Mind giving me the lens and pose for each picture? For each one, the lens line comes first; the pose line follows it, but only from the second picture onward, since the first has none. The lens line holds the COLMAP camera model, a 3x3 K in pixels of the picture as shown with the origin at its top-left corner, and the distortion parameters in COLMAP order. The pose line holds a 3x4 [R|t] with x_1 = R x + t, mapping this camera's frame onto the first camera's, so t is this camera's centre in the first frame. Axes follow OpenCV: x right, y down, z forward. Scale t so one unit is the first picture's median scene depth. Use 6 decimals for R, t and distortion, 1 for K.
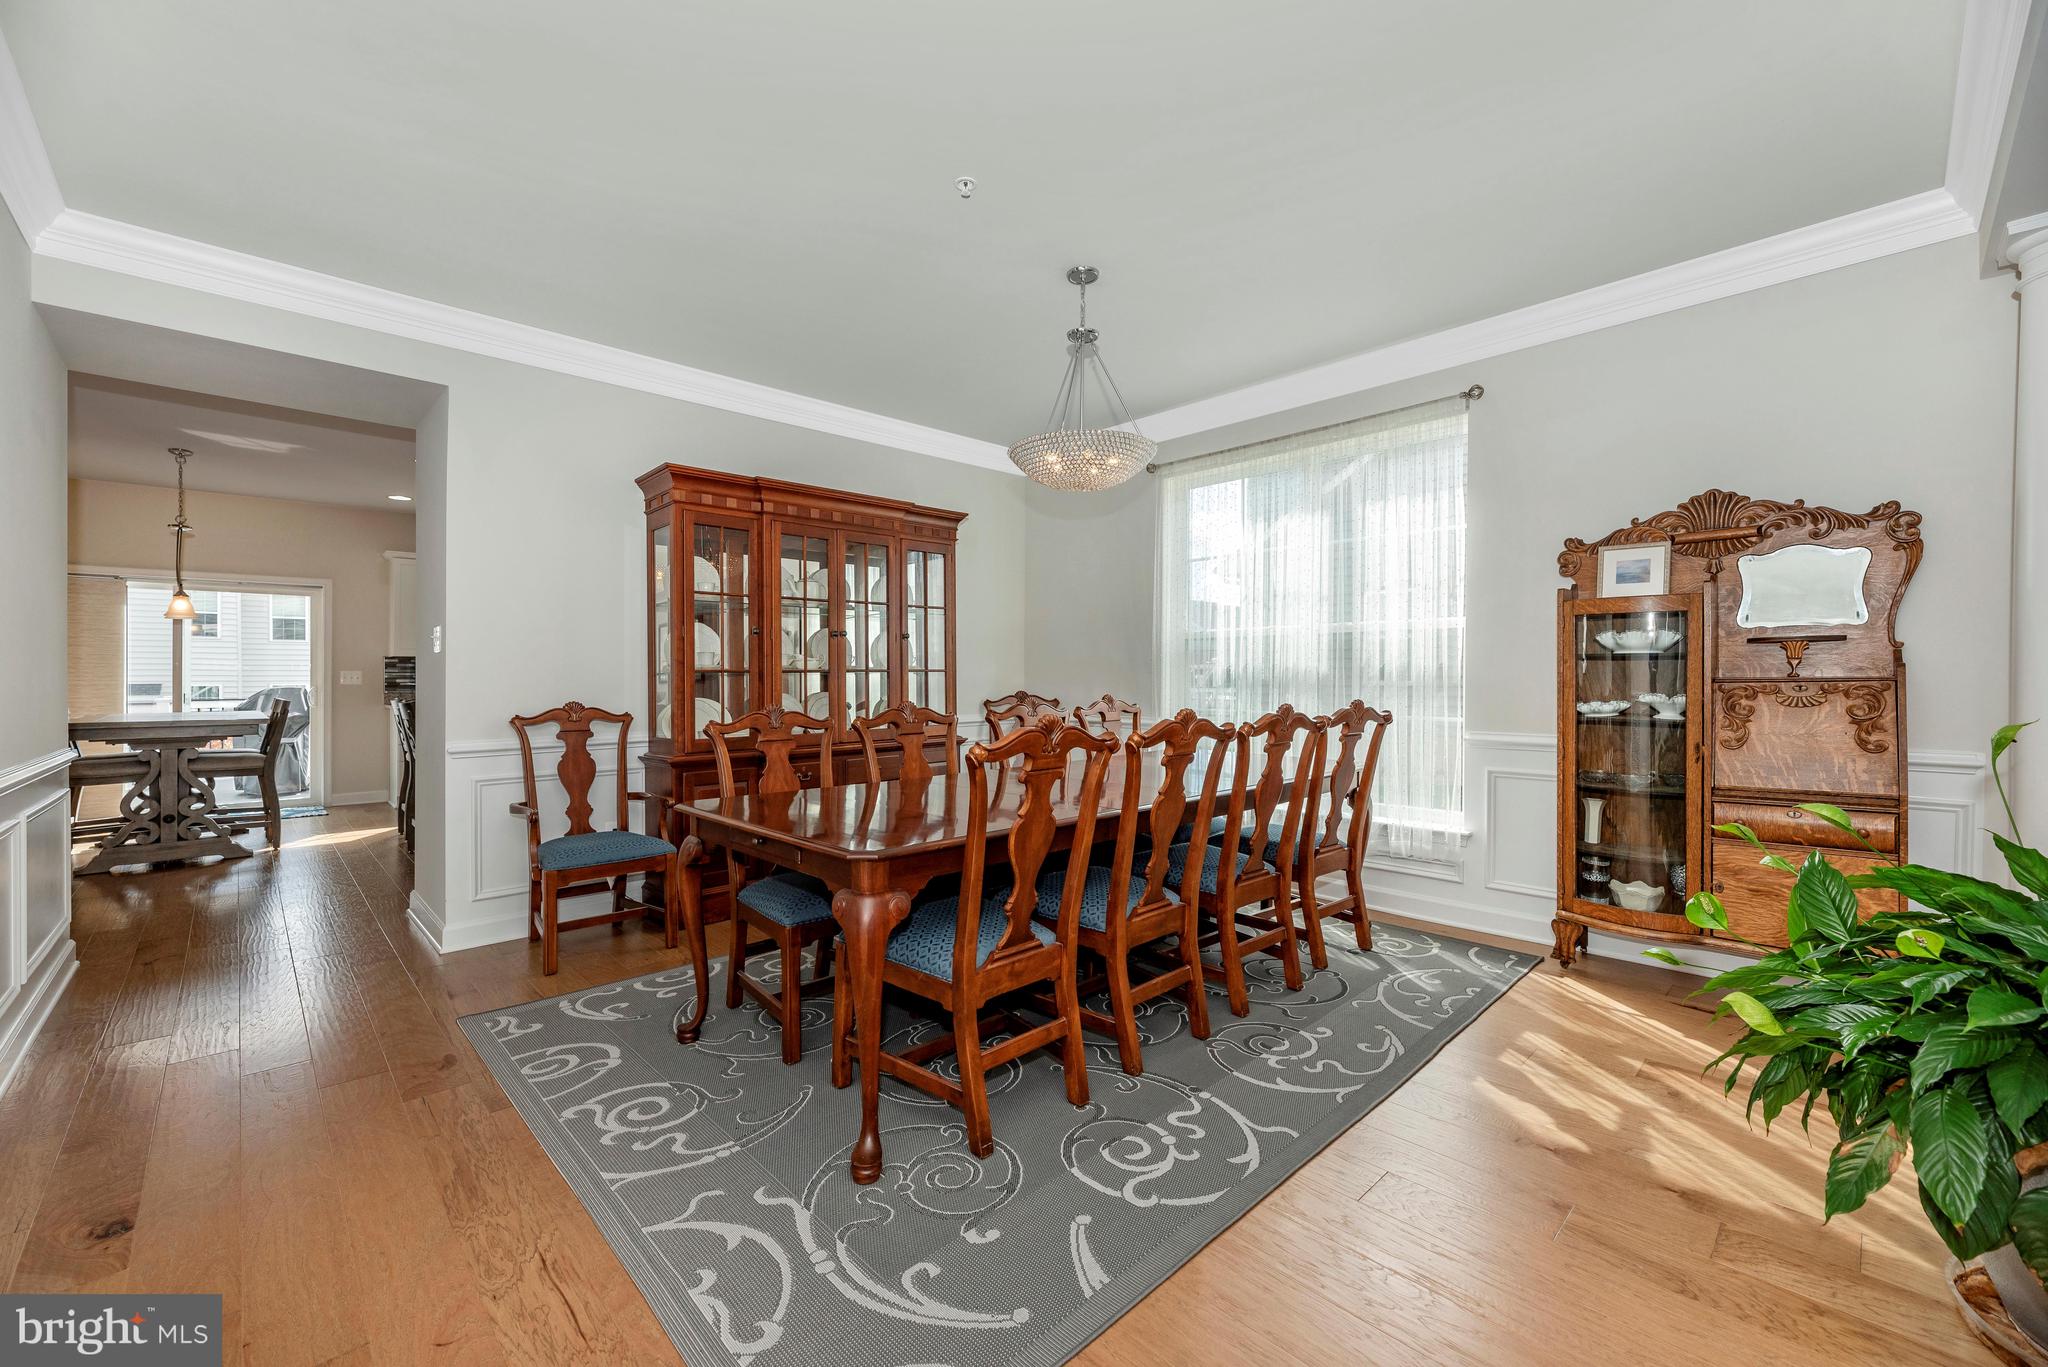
lens RADIAL K [[818.2, 0, 1015.7], [0, 818.2, 670.8], [0, 0, 1]] dist [-0.001266, -0.000004]
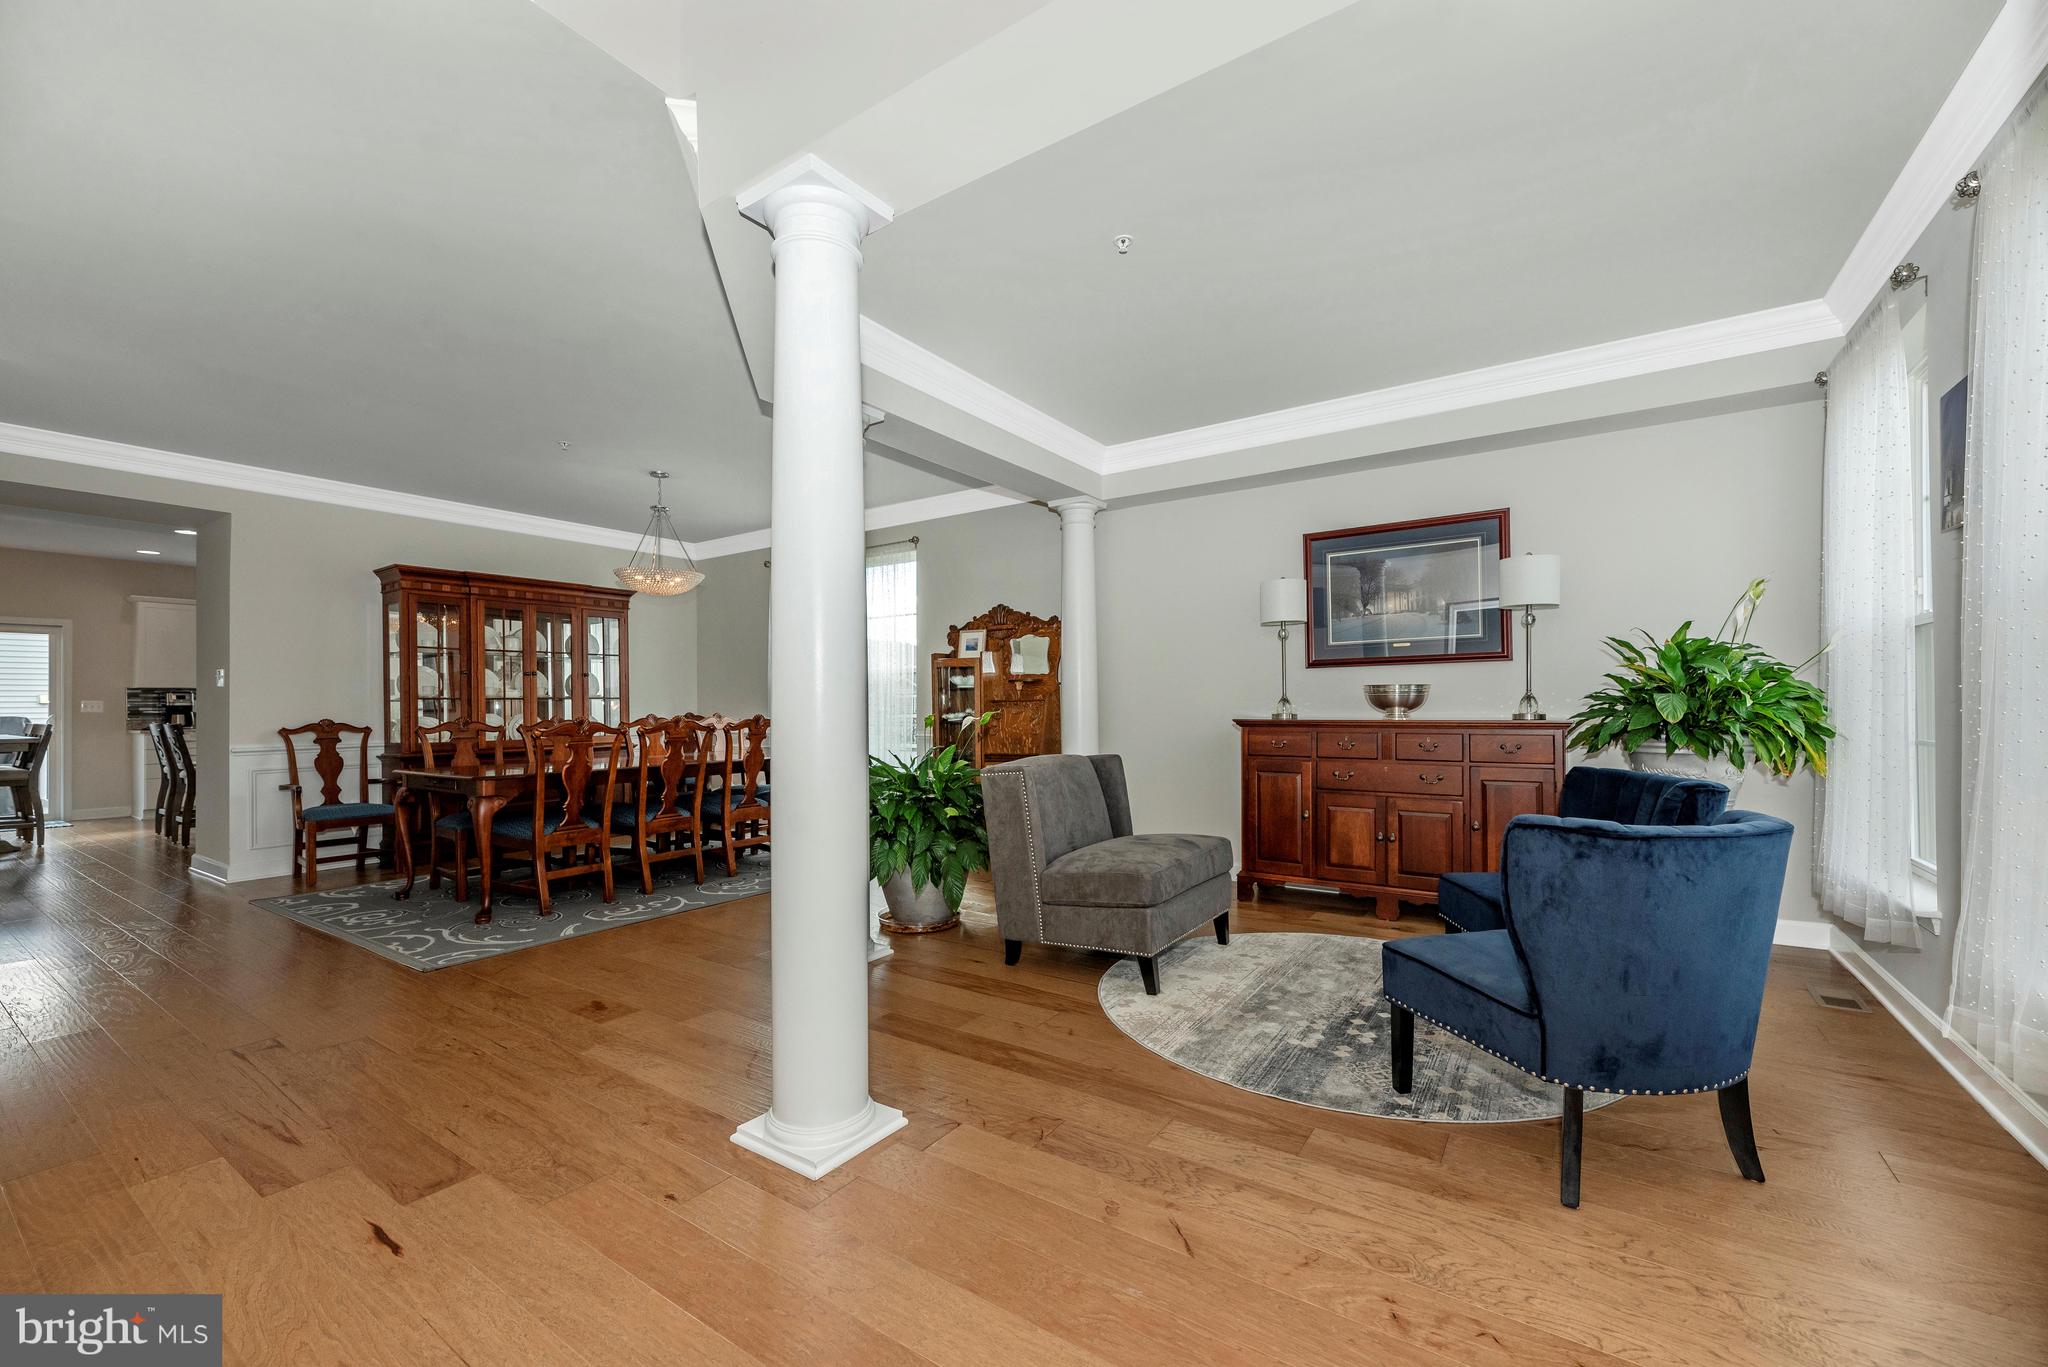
lens RADIAL K [[814.2, 0, 1012.0], [0, 814.2, 699.2], [0, 0, 1]] dist [0.008371, 0.000143]
pose [[0.978125, -0.002793, 0.207998, 0.397848], [0.002884, 0.999996, -0.000136, 0.005603], [-0.207997, 0.000733, 0.978129, -0.770363]]
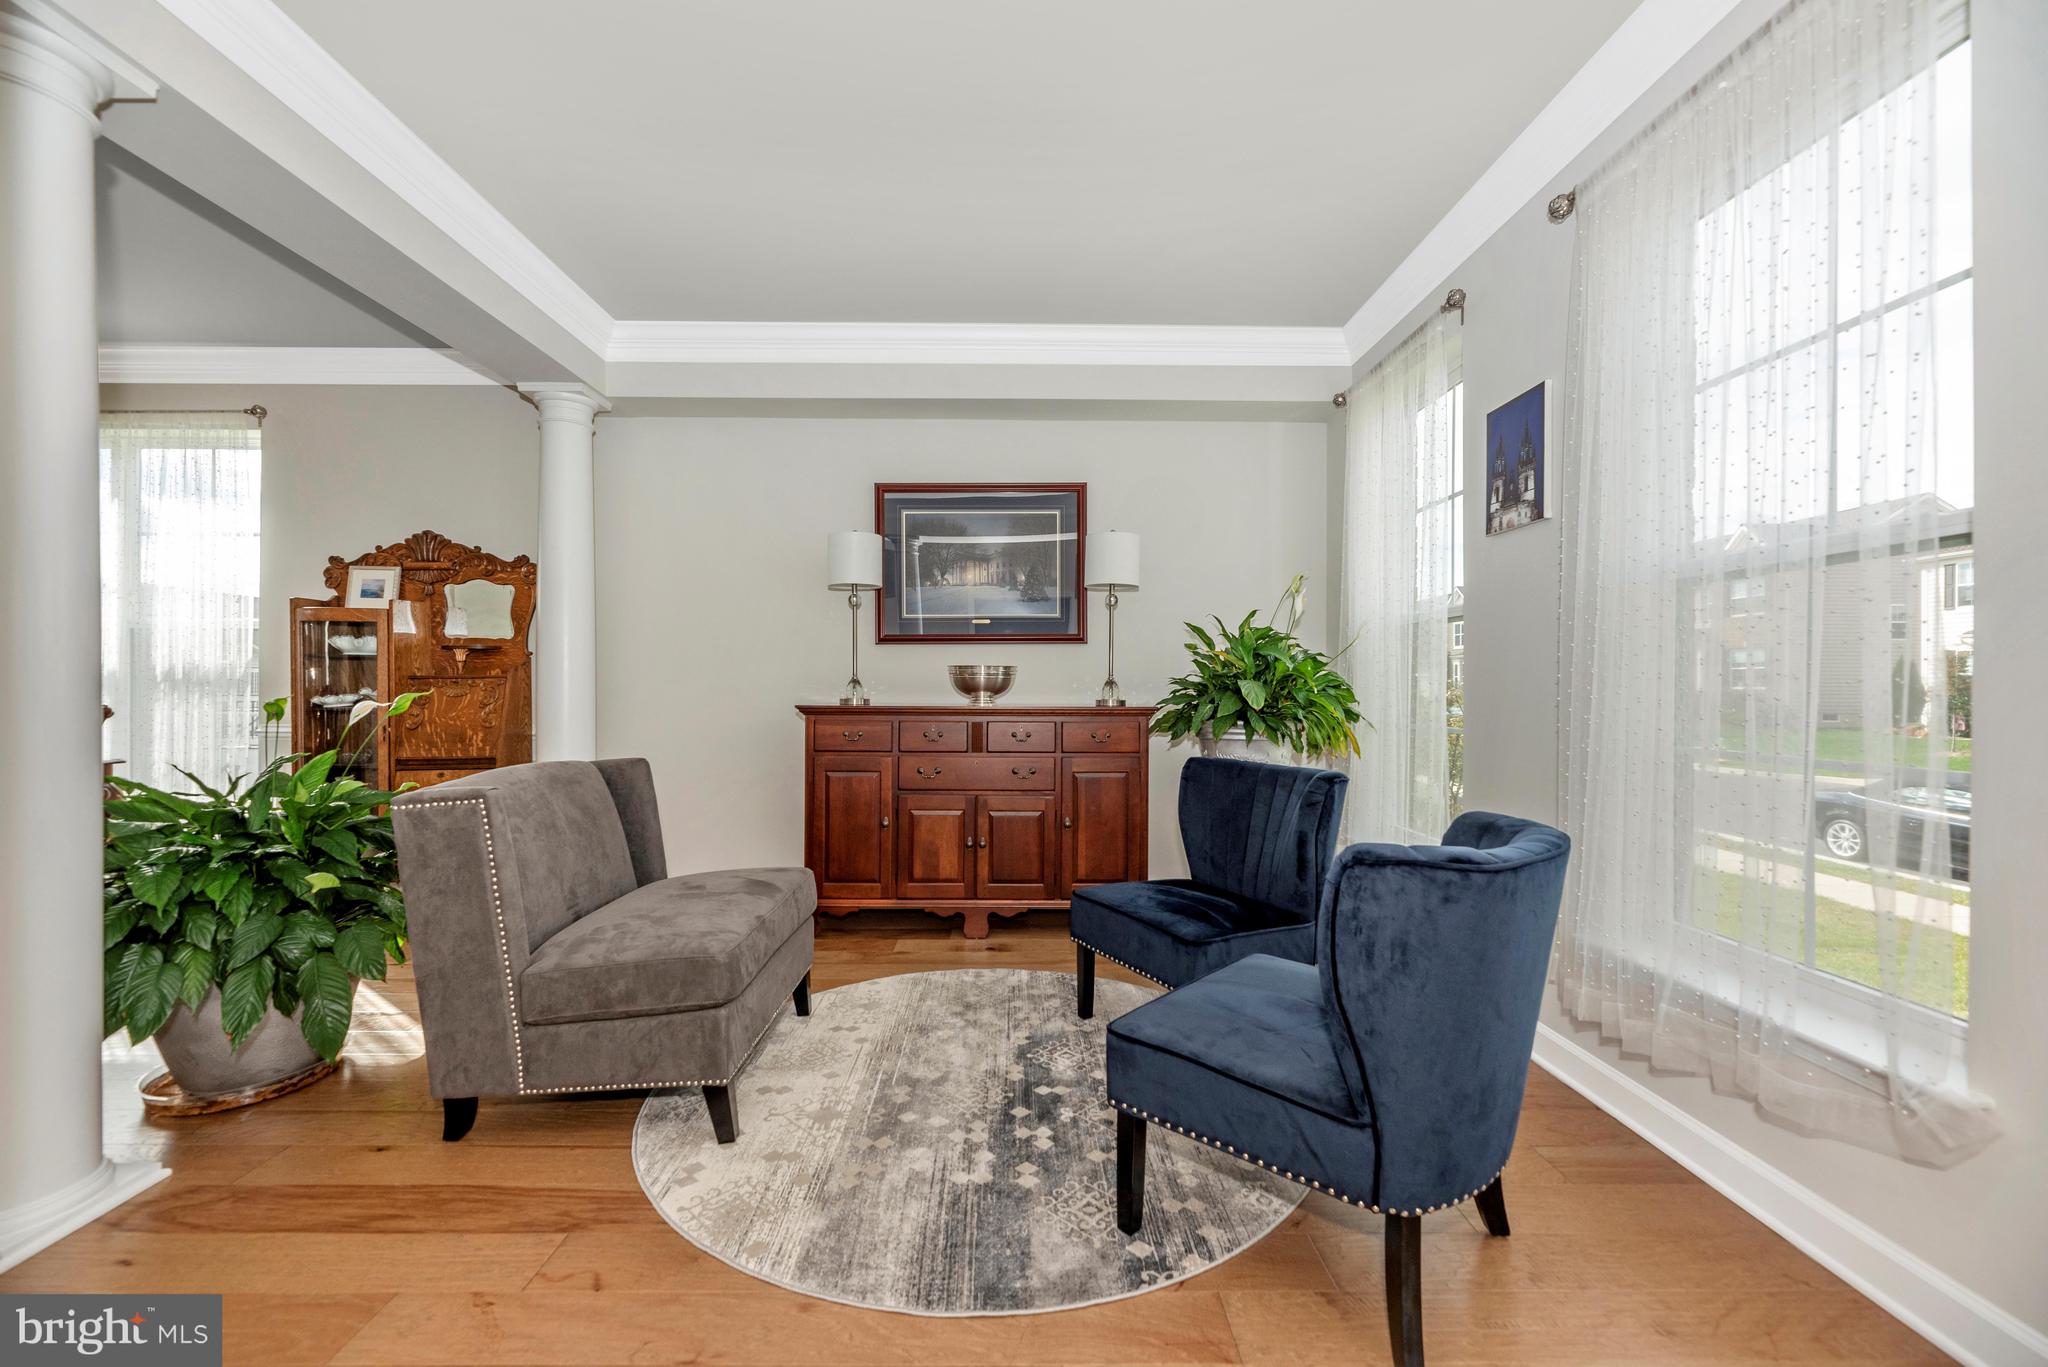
lens RADIAL K [[830.8, 0, 1009.0], [0, 830.8, 692.2], [0, 0, 1]] dist [-0.002378, 0.000097]
pose [[0.685119, 0.002967, 0.728425, 0.443518], [-0.012445, 0.999893, 0.007633, 0.010892], [-0.728325, -0.014294, 0.685083, -0.481917]]
